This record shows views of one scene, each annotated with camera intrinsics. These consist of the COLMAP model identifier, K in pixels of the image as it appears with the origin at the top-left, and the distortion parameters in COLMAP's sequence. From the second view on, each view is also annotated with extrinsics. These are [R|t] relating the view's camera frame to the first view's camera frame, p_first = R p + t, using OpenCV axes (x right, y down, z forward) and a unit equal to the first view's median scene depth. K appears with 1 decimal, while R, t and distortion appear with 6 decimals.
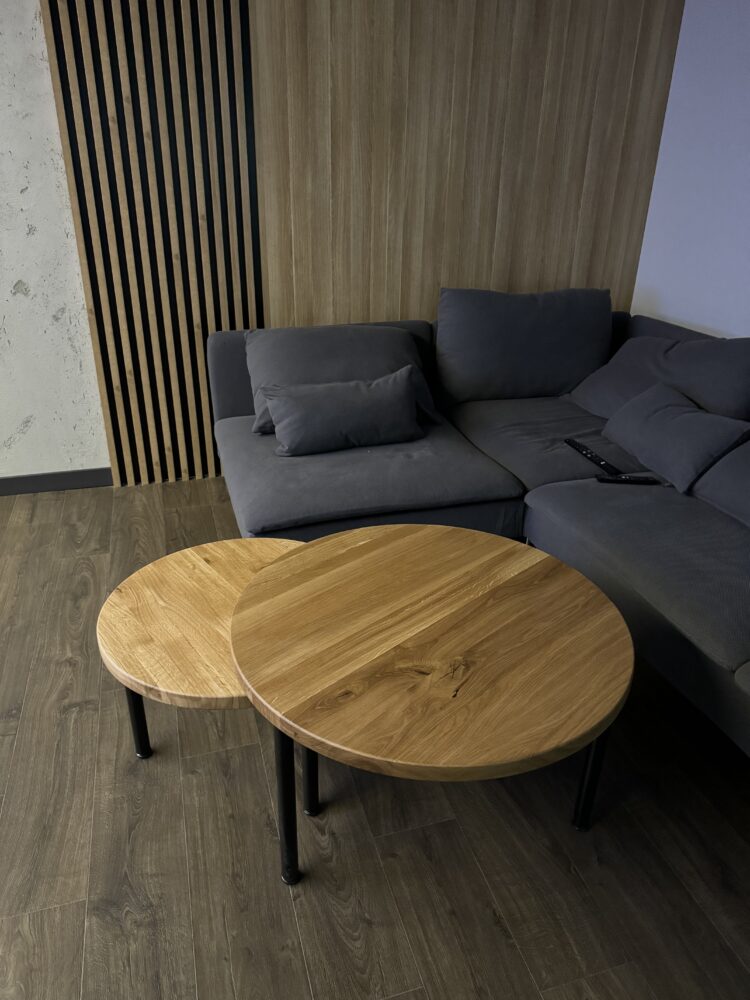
lens RADIAL K [[706.5, 0, 377.3], [0, 706.5, 504.0], [0, 0, 1]] dist [0.062542, -0.074982]
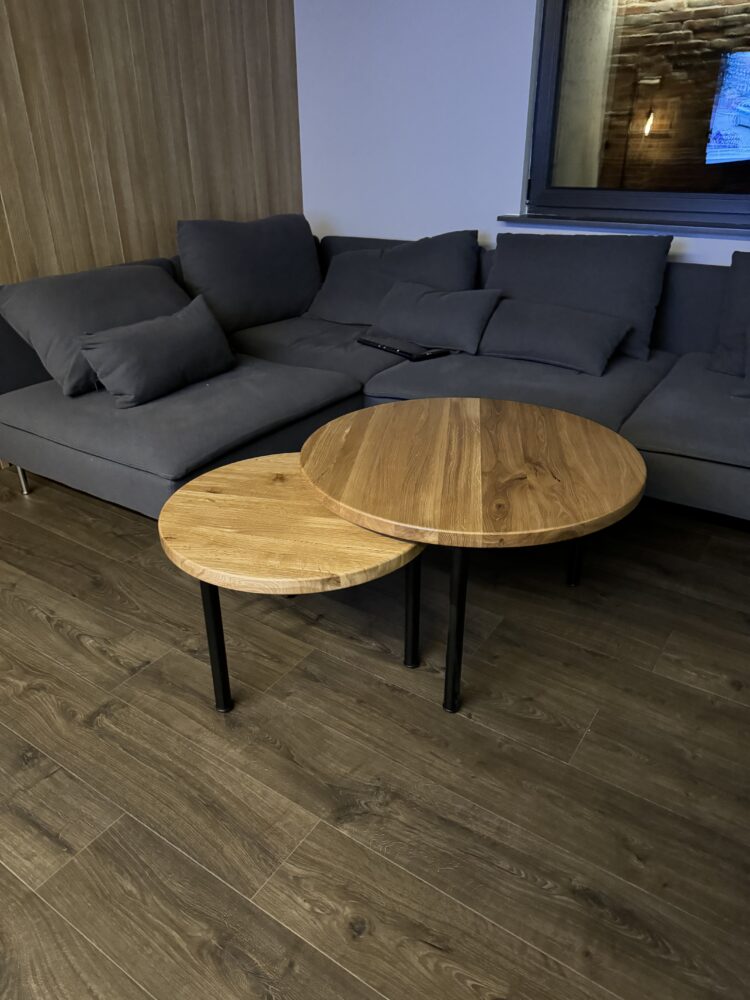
lens RADIAL K [[706.5, 0, 398.7], [0, 706.5, 485.7], [0, 0, 1]] dist [0.062542, -0.074982]
pose [[0.771342, -0.299936, 0.561311, -0.536746], [0.292745, 0.950349, 0.105533, 0.041951], [-0.565095, 0.082920, 0.820849, 0.087917]]
